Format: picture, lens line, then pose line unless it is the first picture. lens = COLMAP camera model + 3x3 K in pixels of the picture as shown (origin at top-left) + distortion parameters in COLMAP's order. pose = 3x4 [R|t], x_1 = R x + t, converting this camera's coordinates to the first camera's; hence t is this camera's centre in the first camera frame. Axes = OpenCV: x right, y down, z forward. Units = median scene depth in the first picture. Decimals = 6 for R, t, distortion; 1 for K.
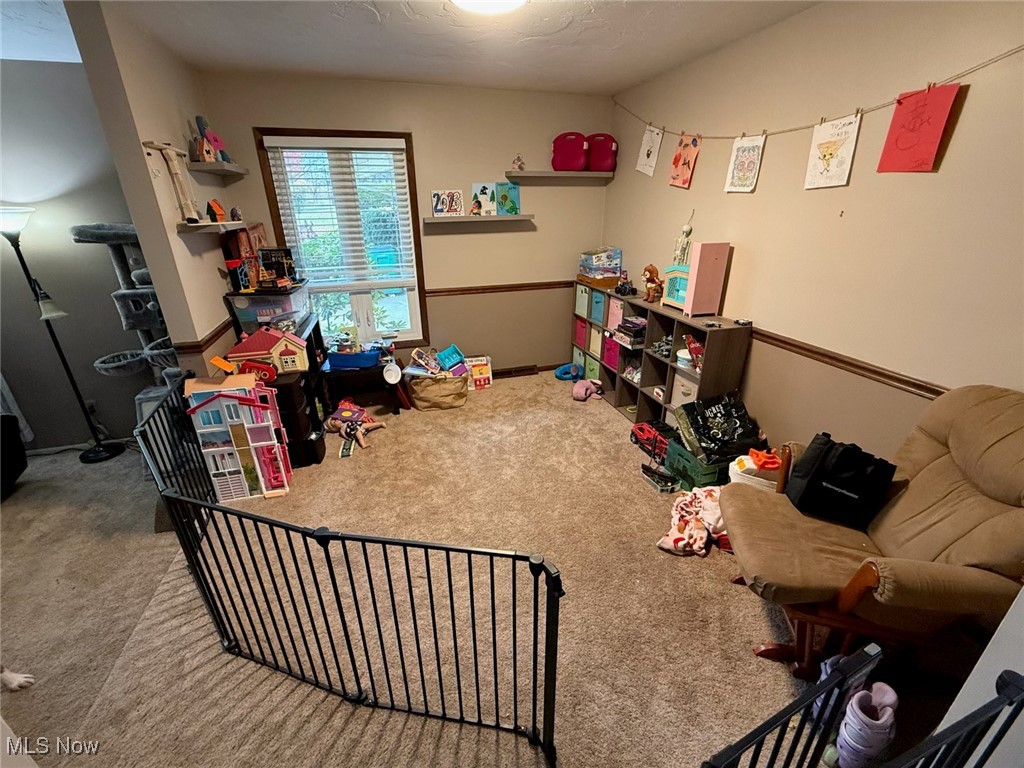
lens RADIAL K [[438.6, 0, 511.7], [0, 438.6, 384.0], [0, 0, 1]] dist [-0.002682, -0.000101]
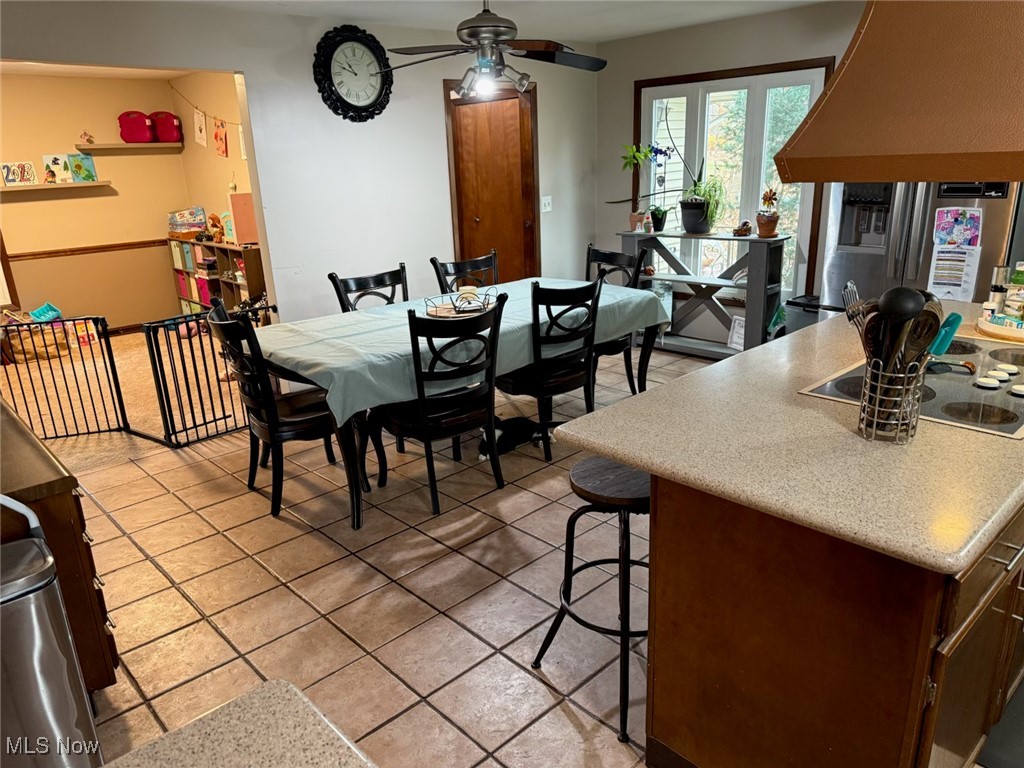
lens RADIAL K [[727.1, 0, 512.5], [0, 727.1, 388.8], [0, 0, 1]] dist [0.023603, -0.026740]
pose [[0.898021, -0.158688, 0.410338, 0.123160], [0.194998, 0.979633, -0.047902, 0.431126], [-0.394379, 0.123032, 0.910675, -1.056713]]
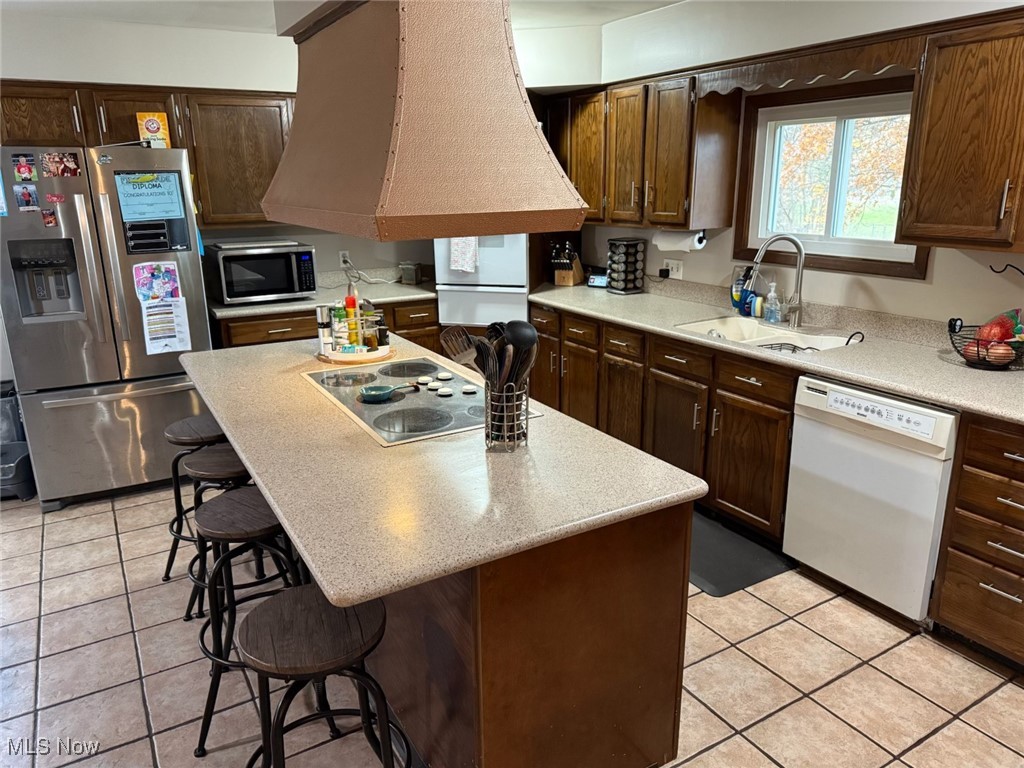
lens RADIAL K [[727.1, 0, 507.4], [0, 727.1, 386.4], [0, 0, 1]] dist [0.023603, -0.026740]
pose [[-0.232011, -0.261140, 0.937004, -0.524918], [0.386114, 0.859423, 0.335123, -0.657922], [-0.892797, 0.439543, -0.098566, 1.307080]]
